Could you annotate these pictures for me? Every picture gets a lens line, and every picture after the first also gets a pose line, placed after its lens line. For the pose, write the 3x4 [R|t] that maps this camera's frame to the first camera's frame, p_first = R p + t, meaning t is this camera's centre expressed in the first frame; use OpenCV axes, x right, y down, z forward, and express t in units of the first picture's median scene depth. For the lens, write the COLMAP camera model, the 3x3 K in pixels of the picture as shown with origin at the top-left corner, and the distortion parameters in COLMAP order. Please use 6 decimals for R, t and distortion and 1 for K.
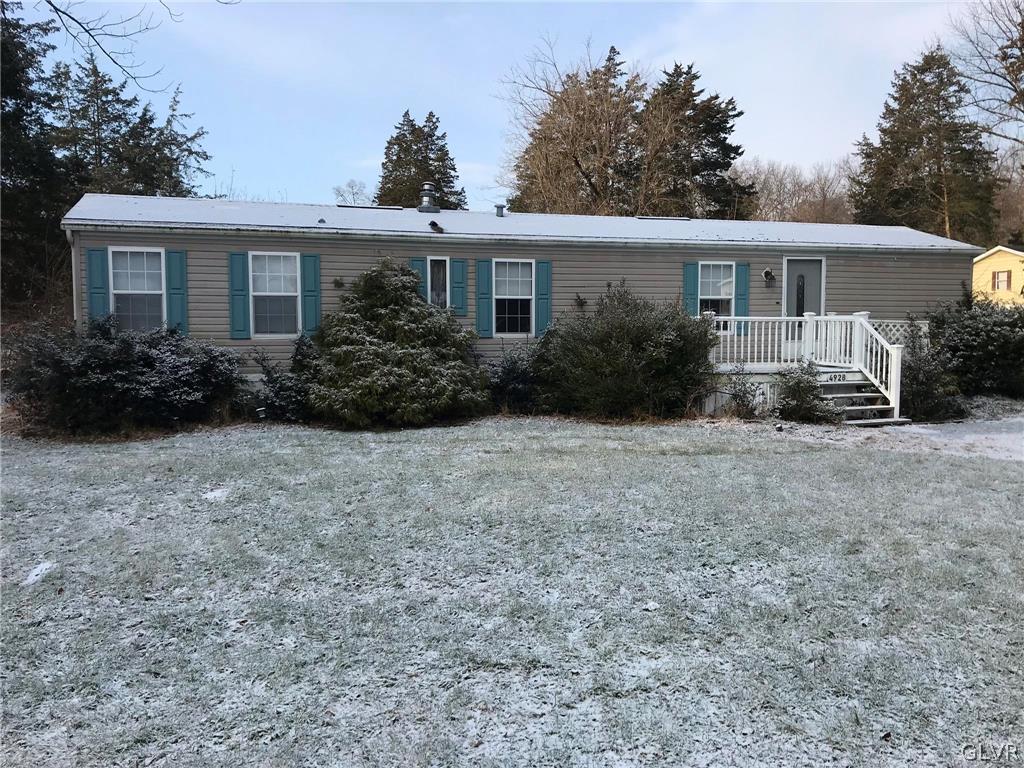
lens RADIAL K [[832.4, 0, 503.9], [0, 832.4, 382.3], [0, 0, 1]] dist [0.053221, -0.007209]
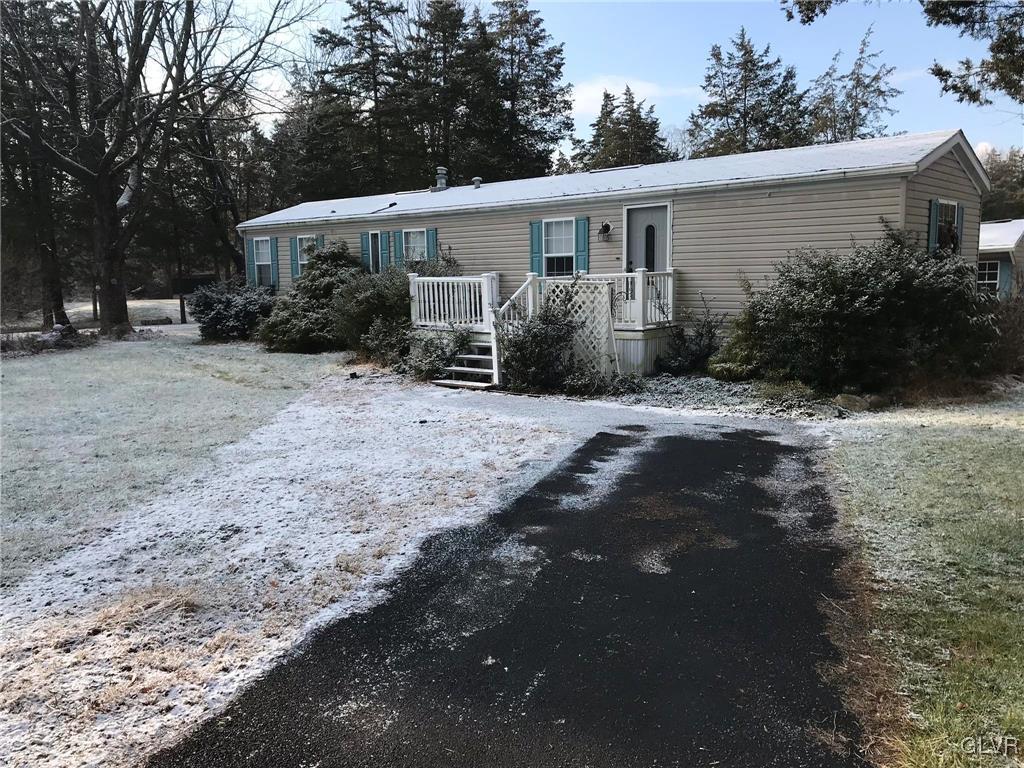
lens RADIAL K [[832.4, 0, 503.9], [0, 832.4, 382.3], [0, 0, 1]] dist [0.053221, -0.007209]
pose [[0.545394, 0.100912, -0.832083, 1.047854], [-0.044085, 0.994806, 0.091751, -0.039096], [0.837020, -0.013358, 0.547010, 0.404953]]
